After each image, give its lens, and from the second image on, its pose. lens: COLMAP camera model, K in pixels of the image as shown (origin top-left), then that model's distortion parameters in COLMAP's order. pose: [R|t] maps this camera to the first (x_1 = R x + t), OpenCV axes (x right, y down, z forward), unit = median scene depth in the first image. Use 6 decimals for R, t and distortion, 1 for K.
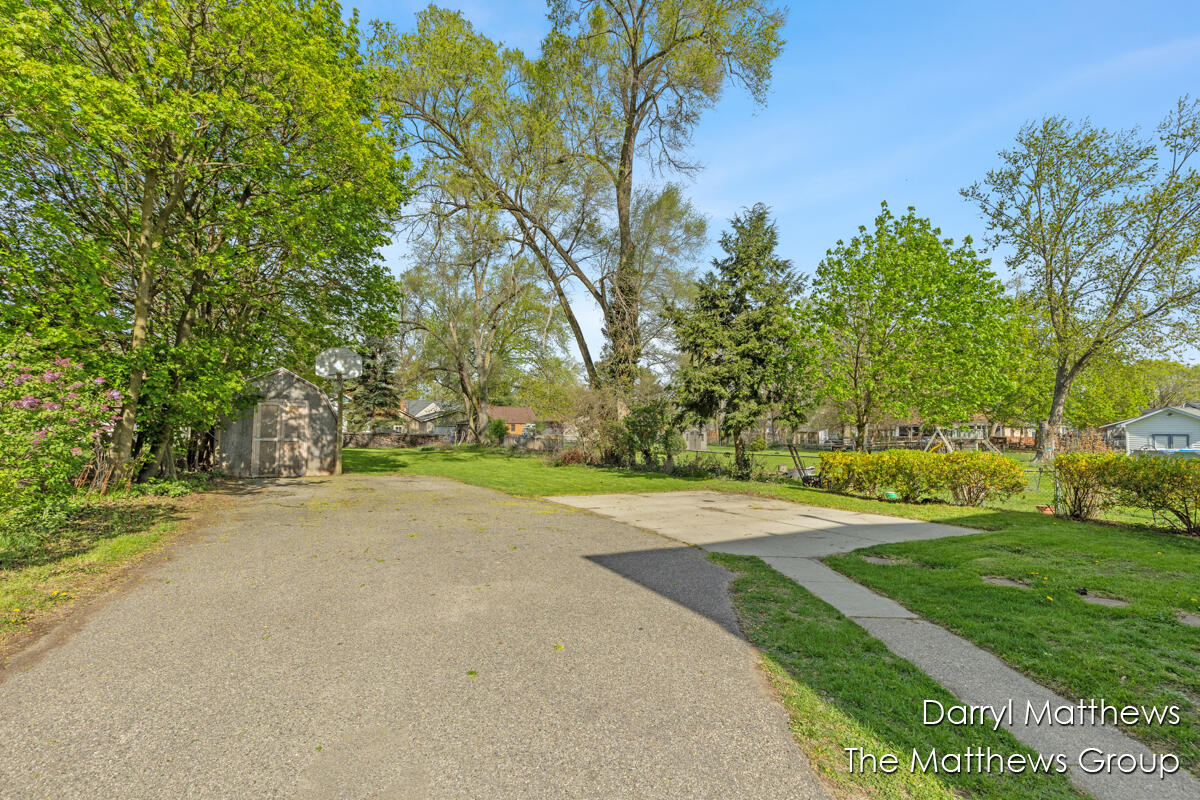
lens RADIAL K [[542.4, 0, 606.9], [0, 542.4, 404.1], [0, 0, 1]] dist [0.007333, -0.000456]
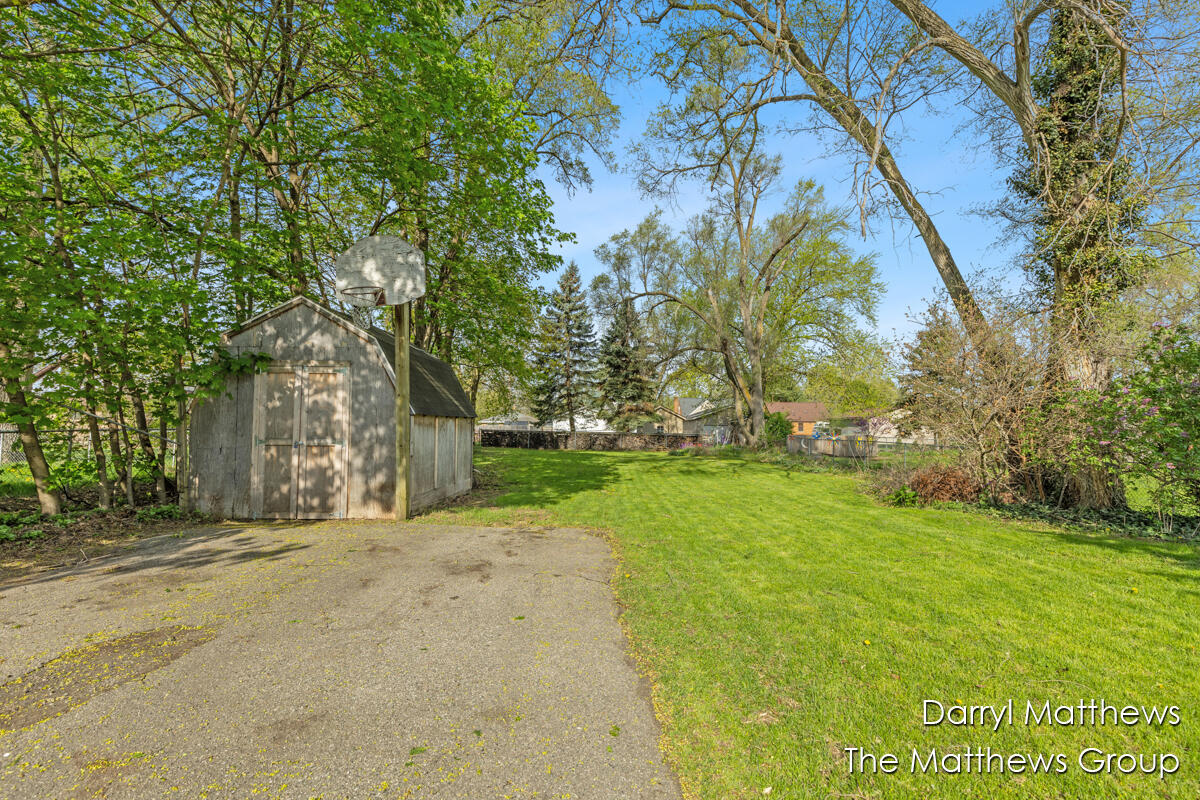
lens RADIAL K [[542.4, 0, 606.9], [0, 542.4, 404.1], [0, 0, 1]] dist [0.007333, -0.000456]
pose [[0.869850, -0.023648, -0.492748, -0.039370], [0.022892, 0.999709, -0.007566, 0.017000], [0.492784, -0.004699, 0.870139, 0.254770]]
